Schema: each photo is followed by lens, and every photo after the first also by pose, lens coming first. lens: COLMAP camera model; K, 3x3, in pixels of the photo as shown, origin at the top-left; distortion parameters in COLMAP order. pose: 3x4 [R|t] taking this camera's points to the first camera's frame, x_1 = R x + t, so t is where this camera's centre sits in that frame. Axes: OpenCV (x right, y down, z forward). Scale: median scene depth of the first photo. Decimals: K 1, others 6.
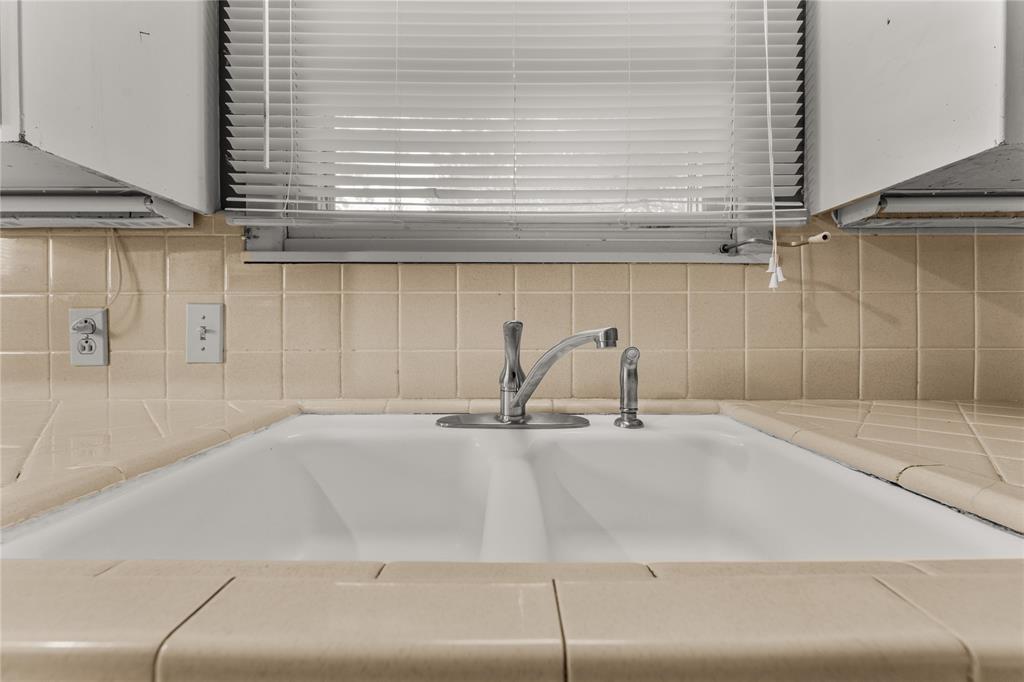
lens RADIAL K [[414.9, 0, 512.2], [0, 414.9, 337.6], [0, 0, 1]] dist [-0.003682, -0.000351]
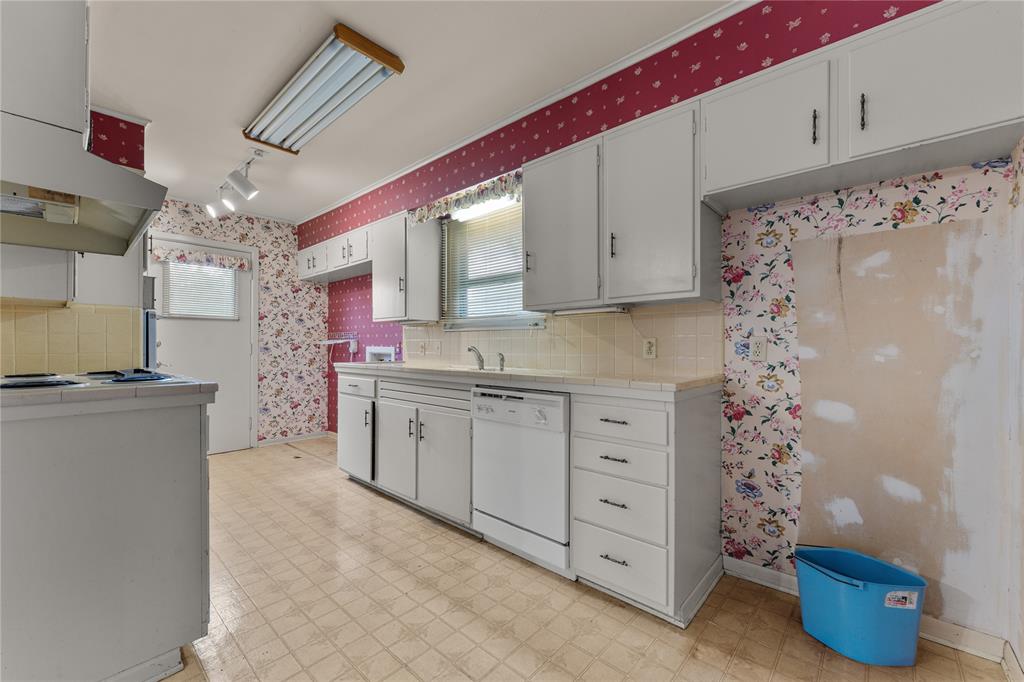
lens RADIAL K [[414.9, 0, 511.5], [0, 414.9, 347.4], [0, 0, 1]] dist [-0.003682, -0.000351]
pose [[0.742280, 0.006356, -0.670060, 2.693709], [-0.008184, 0.999966, 0.000420, -0.029961], [0.670040, 0.005172, 0.742307, -1.680048]]
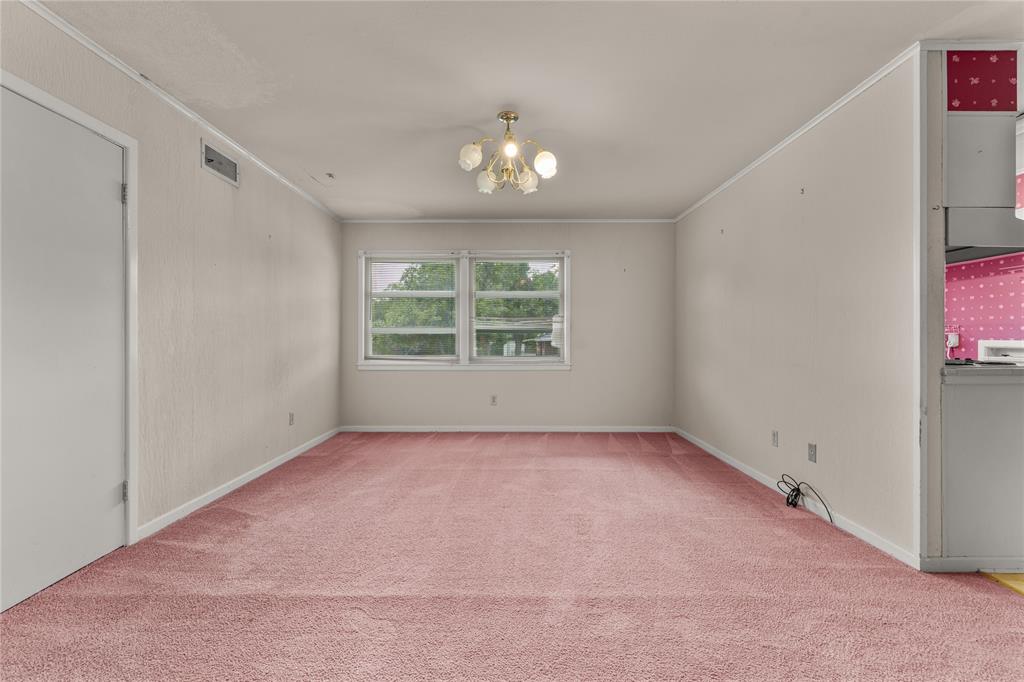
lens RADIAL K [[461.3, 0, 506.6], [0, 461.3, 339.1], [0, 0, 1]] dist [0.000567, -0.000464]
pose [[-0.006885, 0.001499, -0.999975, 3.224152], [-0.002796, 0.999995, 0.001518, -0.030158], [0.999972, 0.002806, -0.006881, -4.568435]]
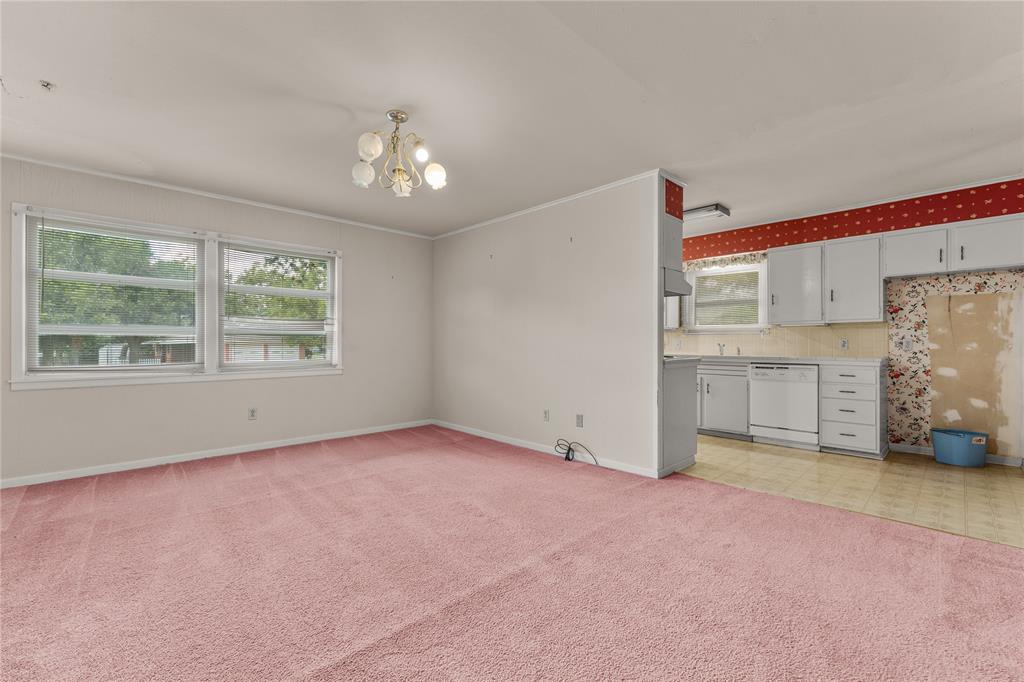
lens RADIAL K [[440.6, 0, 510.3], [0, 440.6, 342.2], [0, 0, 1]] dist [0.001160, -0.000787]
pose [[0.693123, 0.003113, -0.720812, 2.674694], [-0.005235, 0.999986, -0.000716, -0.031021], [0.720800, 0.004270, 0.693130, -6.233224]]
